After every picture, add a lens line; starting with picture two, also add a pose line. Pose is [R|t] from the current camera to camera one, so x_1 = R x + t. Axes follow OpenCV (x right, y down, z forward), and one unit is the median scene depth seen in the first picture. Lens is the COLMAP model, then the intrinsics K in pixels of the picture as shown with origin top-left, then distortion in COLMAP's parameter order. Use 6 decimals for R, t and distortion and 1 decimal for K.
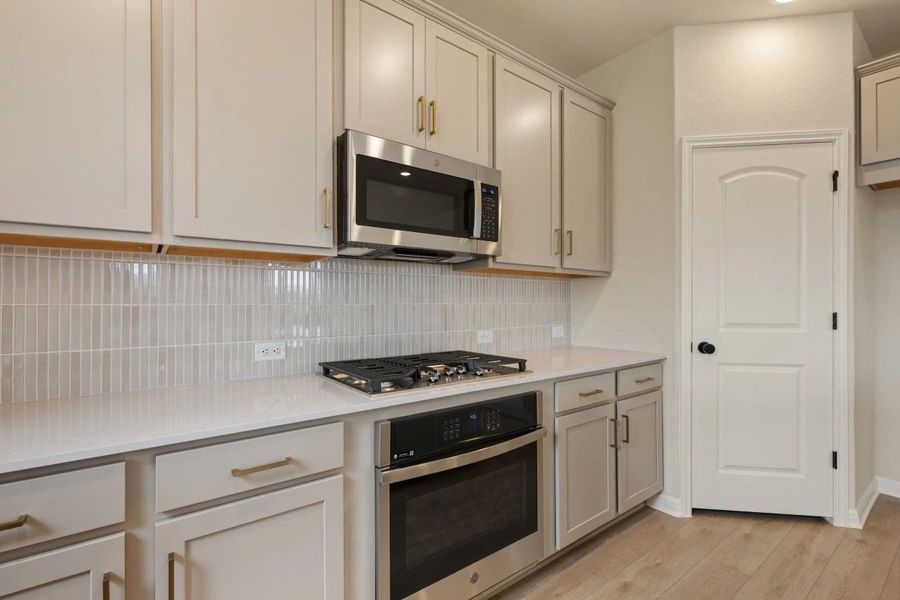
lens RADIAL K [[402.2, 0, 447.9], [0, 402.2, 303.5], [0, 0, 1]] dist [-0.001604, -0.000610]
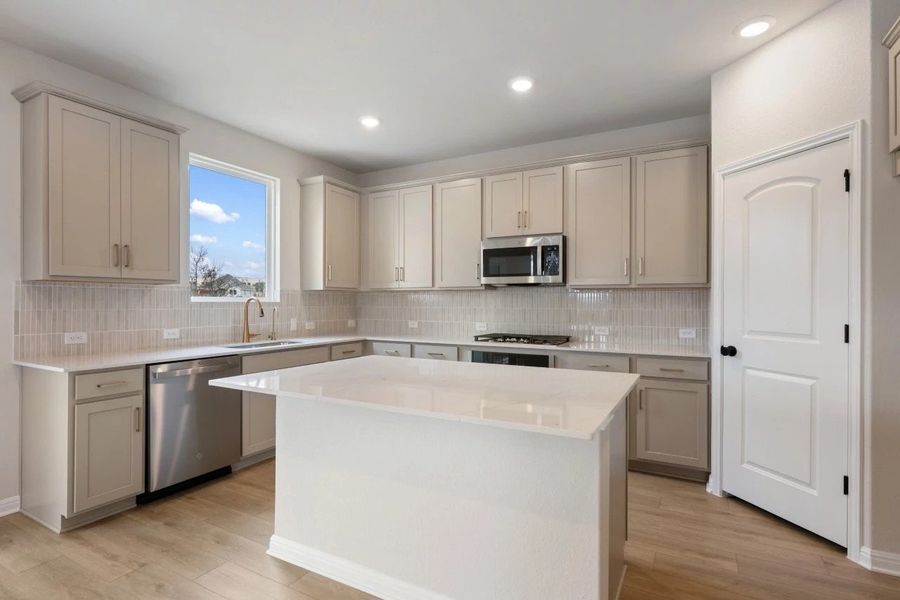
lens RADIAL K [[447.5, 0, 448.8], [0, 447.5, 302.7], [0, 0, 1]] dist [-0.011531, 0.002900]
pose [[0.412319, 0.001707, -0.911038, 1.559529], [-0.005652, 0.999984, -0.000684, -0.021346], [0.911022, 0.005432, 0.412322, -0.253874]]
